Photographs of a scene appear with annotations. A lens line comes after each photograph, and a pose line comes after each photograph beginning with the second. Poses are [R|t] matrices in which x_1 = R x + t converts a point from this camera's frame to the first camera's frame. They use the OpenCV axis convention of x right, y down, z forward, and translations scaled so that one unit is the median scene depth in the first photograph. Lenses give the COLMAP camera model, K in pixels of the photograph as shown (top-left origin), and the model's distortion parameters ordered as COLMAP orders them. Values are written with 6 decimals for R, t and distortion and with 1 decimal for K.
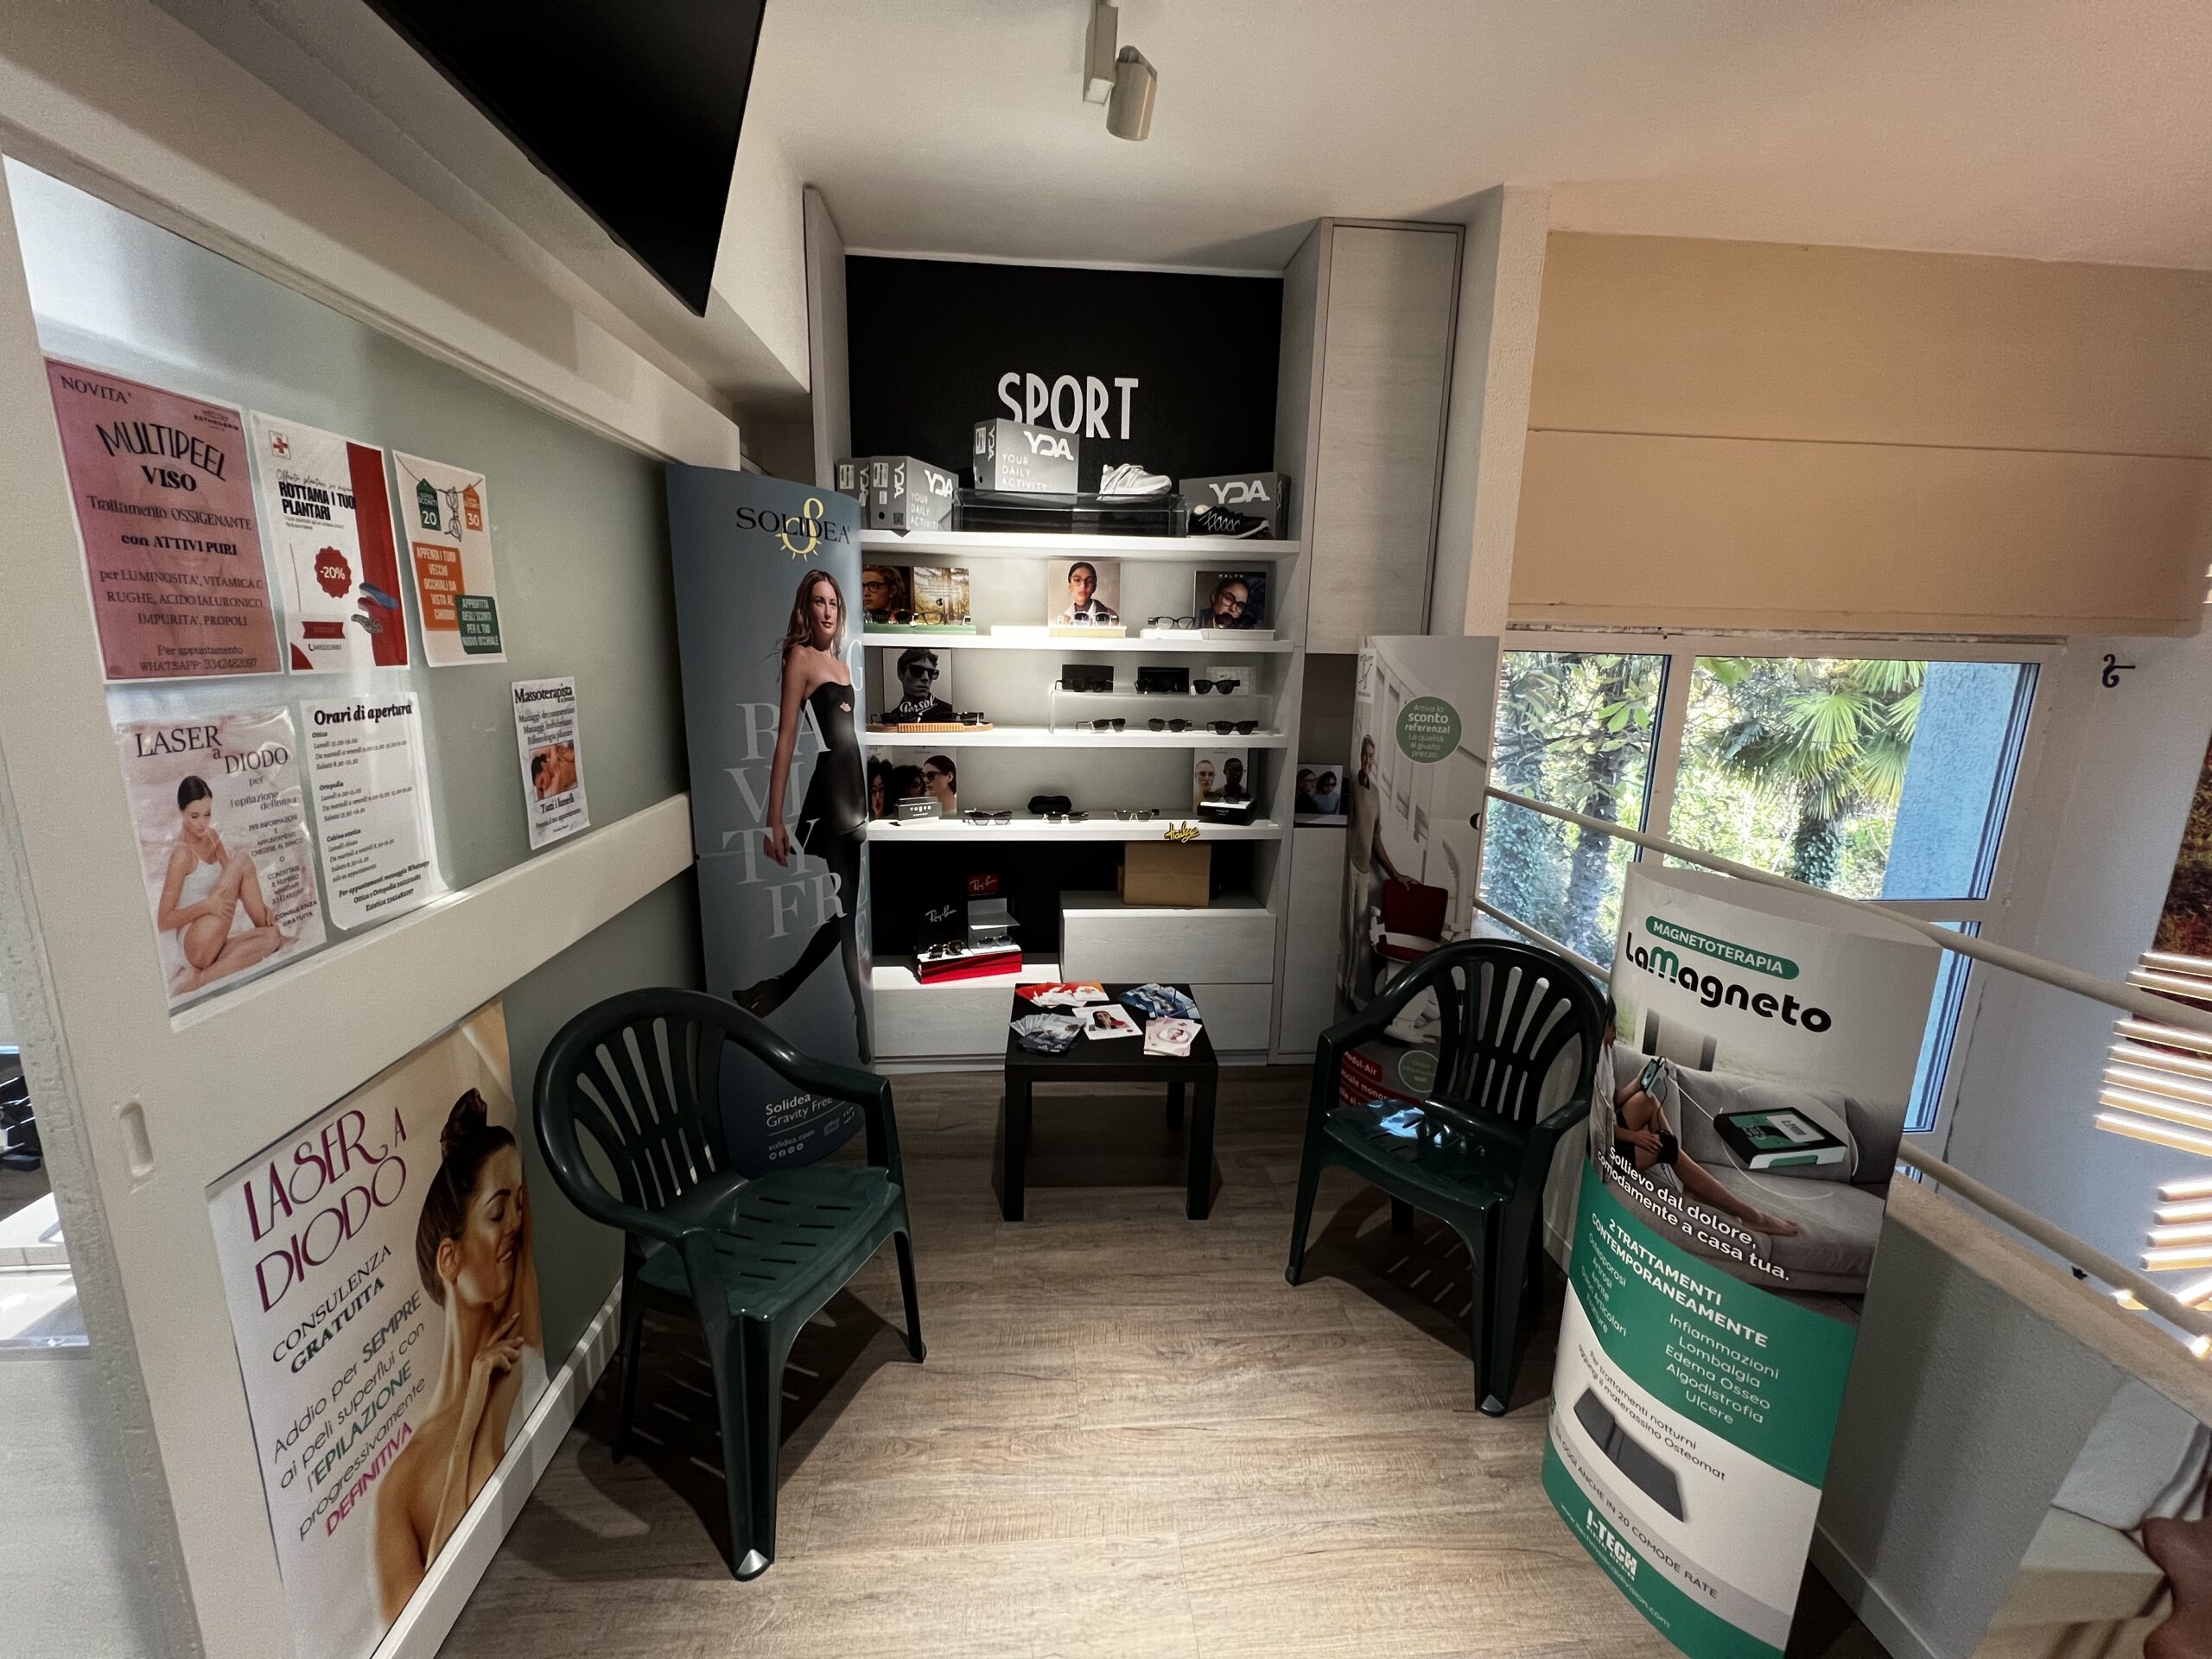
lens RADIAL K [[883.5, 0, 1108.4], [0, 883.5, 824.7], [0, 0, 1]] dist [-0.003517, 0.000712]
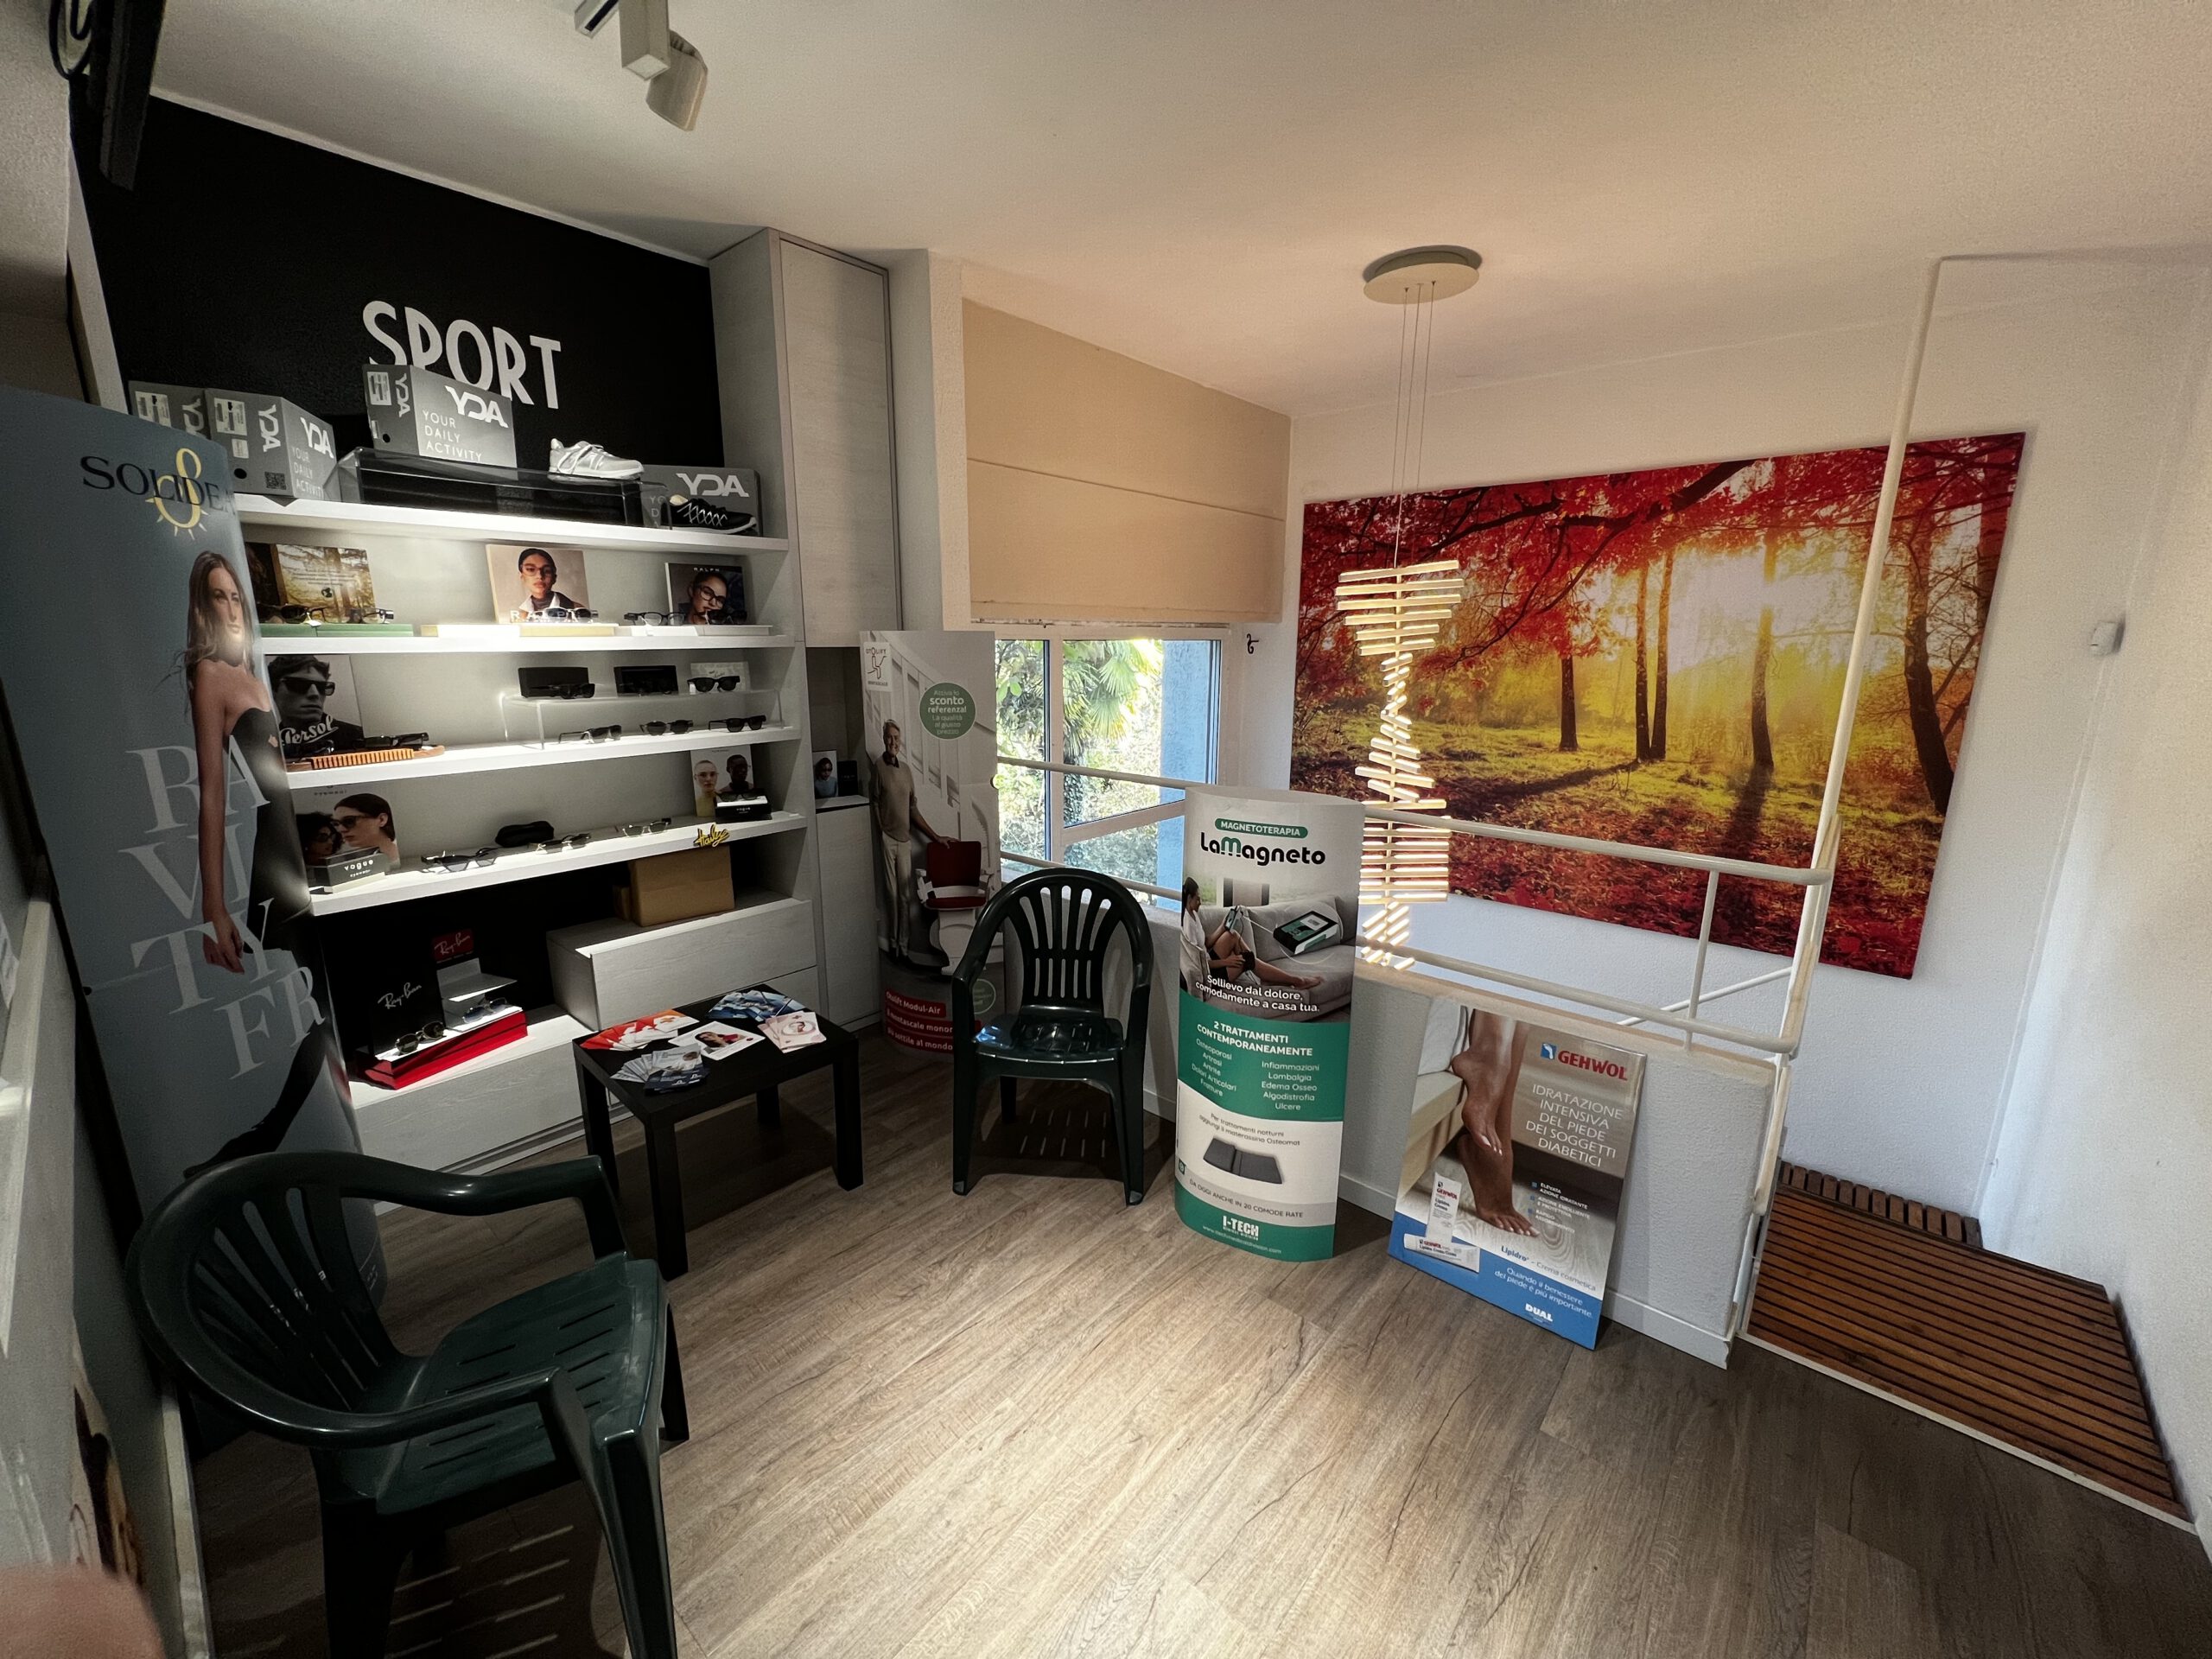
lens RADIAL K [[883.5, 0, 1099.1], [0, 883.5, 823.7], [0, 0, 1]] dist [-0.003517, 0.000712]
pose [[0.714898, -0.163245, 0.679905, -0.314554], [0.149146, 0.985588, 0.079817, -0.022539], [-0.683137, 0.044344, 0.728943, 0.008444]]
